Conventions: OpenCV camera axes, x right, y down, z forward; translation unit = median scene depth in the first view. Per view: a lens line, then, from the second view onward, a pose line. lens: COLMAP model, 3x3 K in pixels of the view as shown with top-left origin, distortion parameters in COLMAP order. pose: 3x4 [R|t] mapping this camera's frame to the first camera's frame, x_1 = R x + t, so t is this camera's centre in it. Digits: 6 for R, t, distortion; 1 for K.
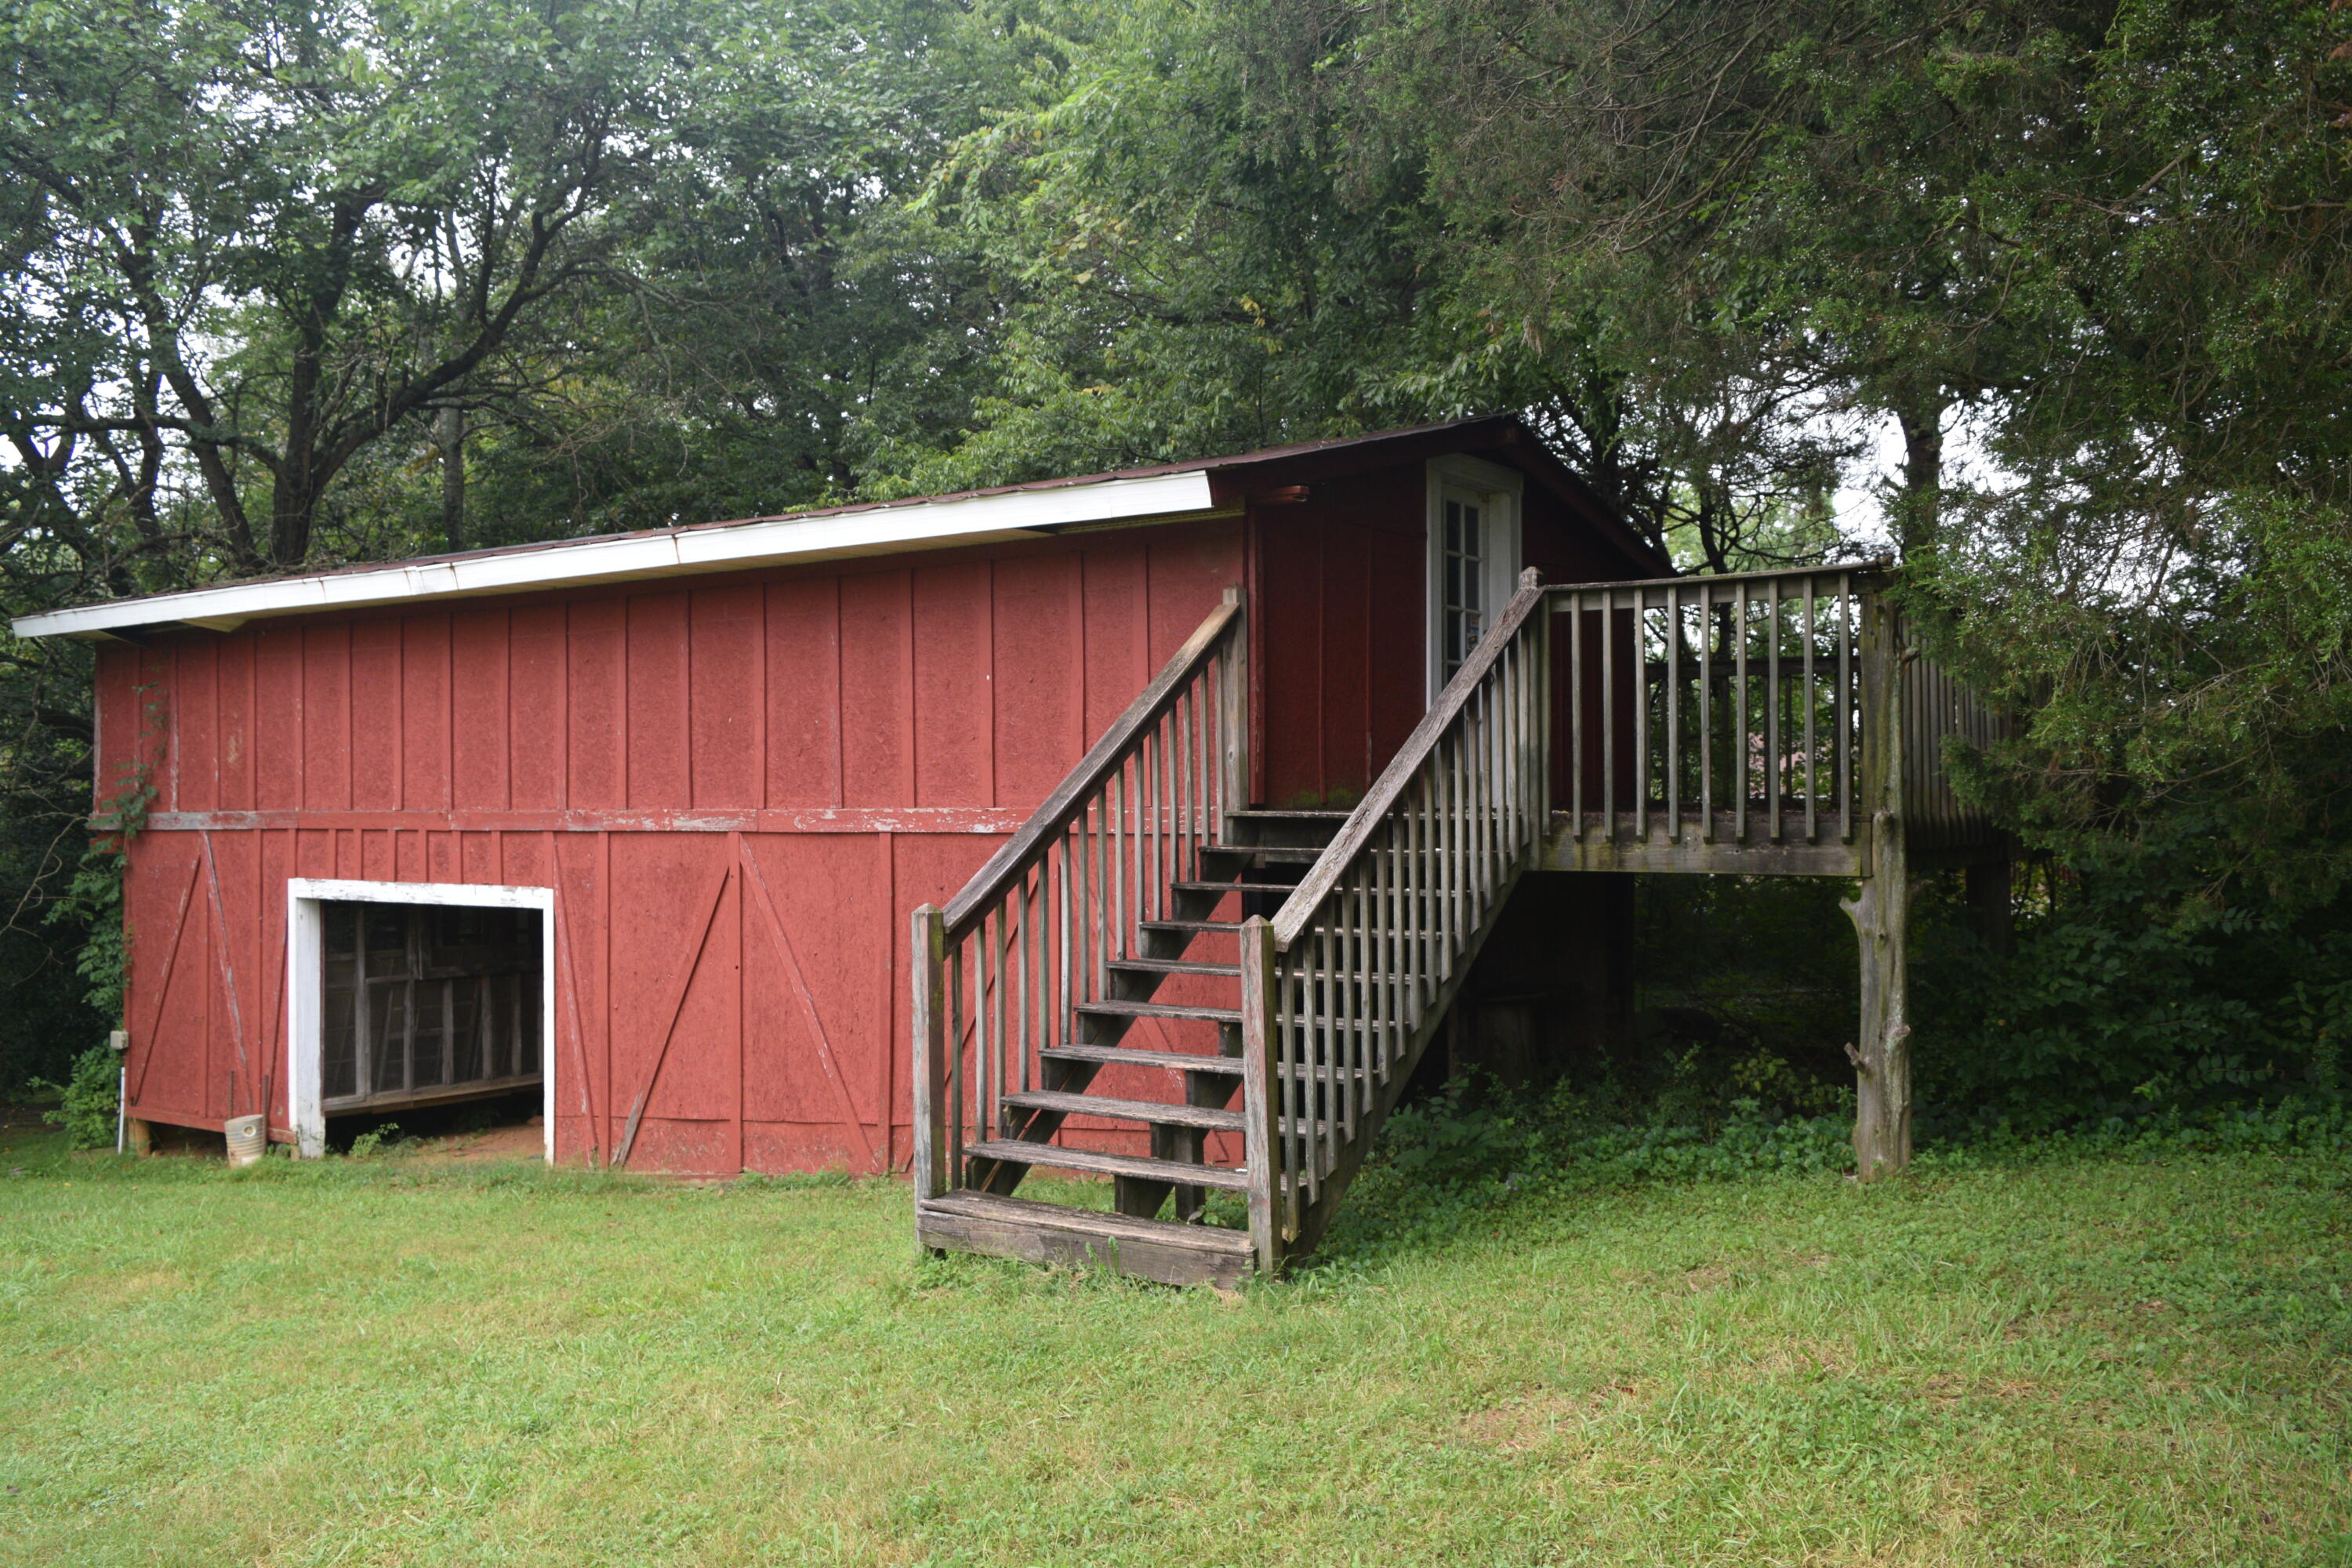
lens RADIAL K [[1814.0, 0, 1173.6], [0, 1814.0, 786.3], [0, 0, 1]] dist [-0.023241, 0.015304]
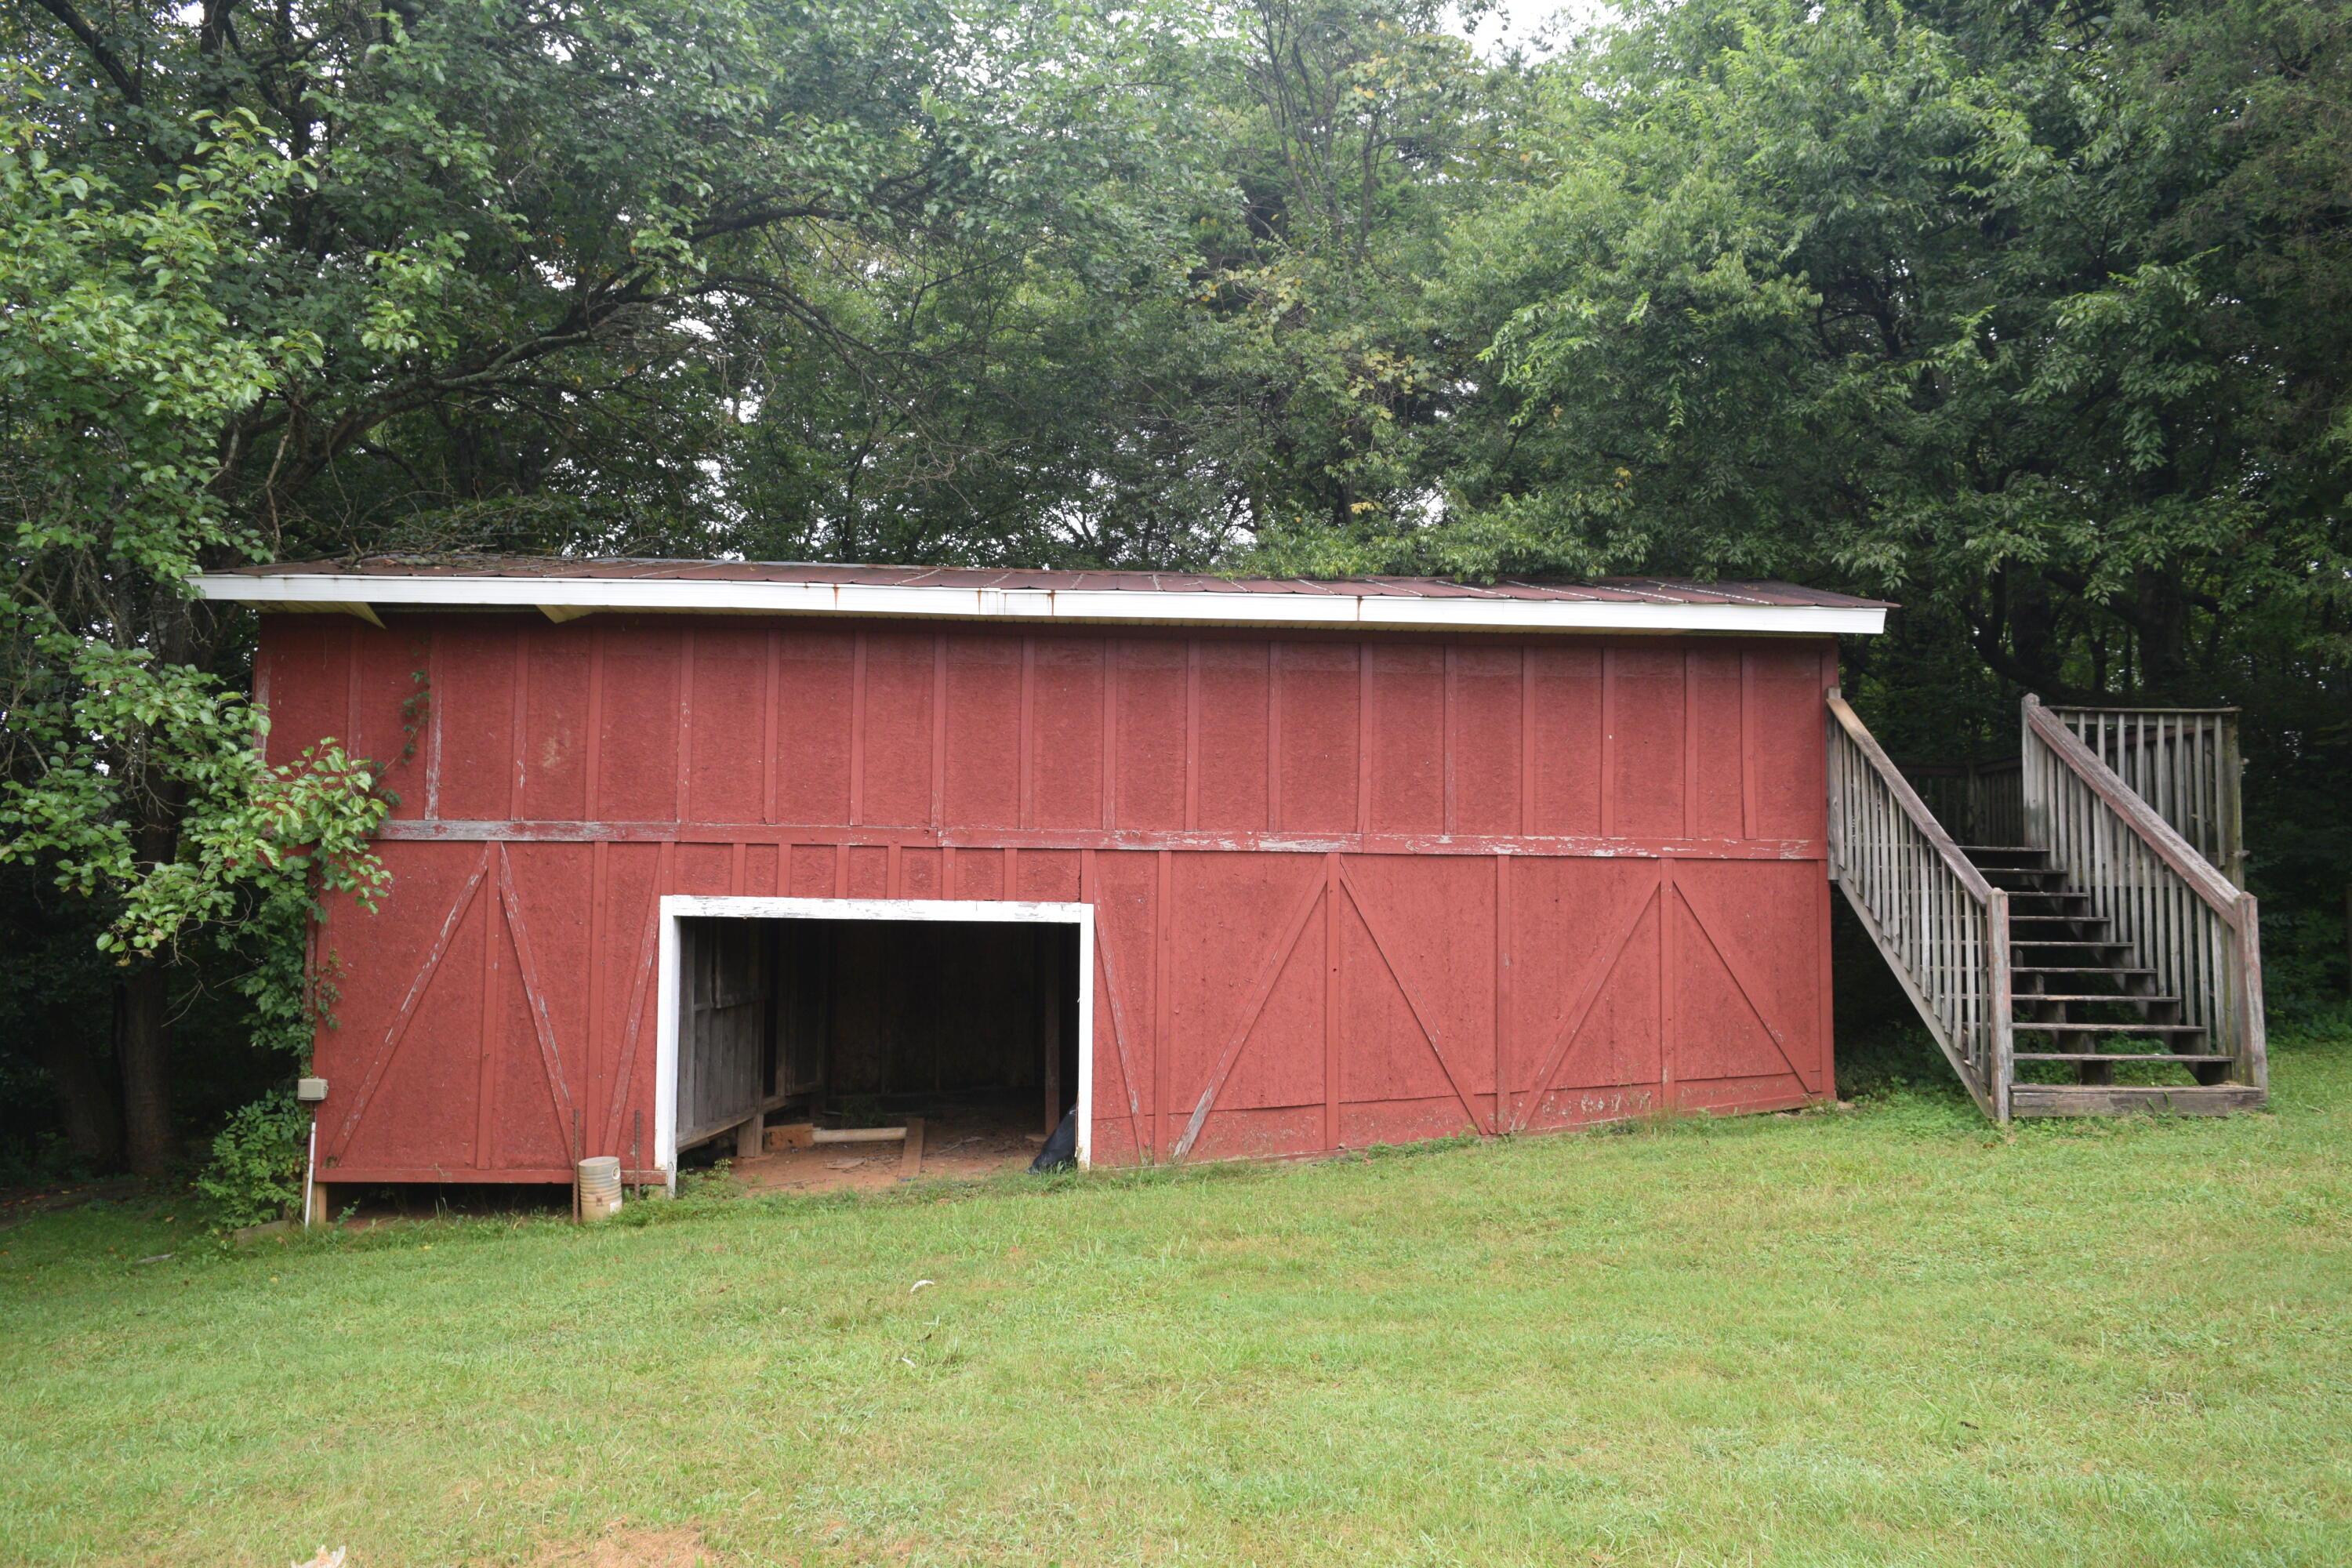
lens RADIAL K [[1814.0, 0, 1173.6], [0, 1814.0, 786.3], [0, 0, 1]] dist [-0.023241, 0.015304]
pose [[0.821135, 0.013077, 0.570585, -0.908614], [-0.027627, 0.999476, 0.016851, -0.031057], [-0.570065, -0.029600, 0.821066, 0.107575]]
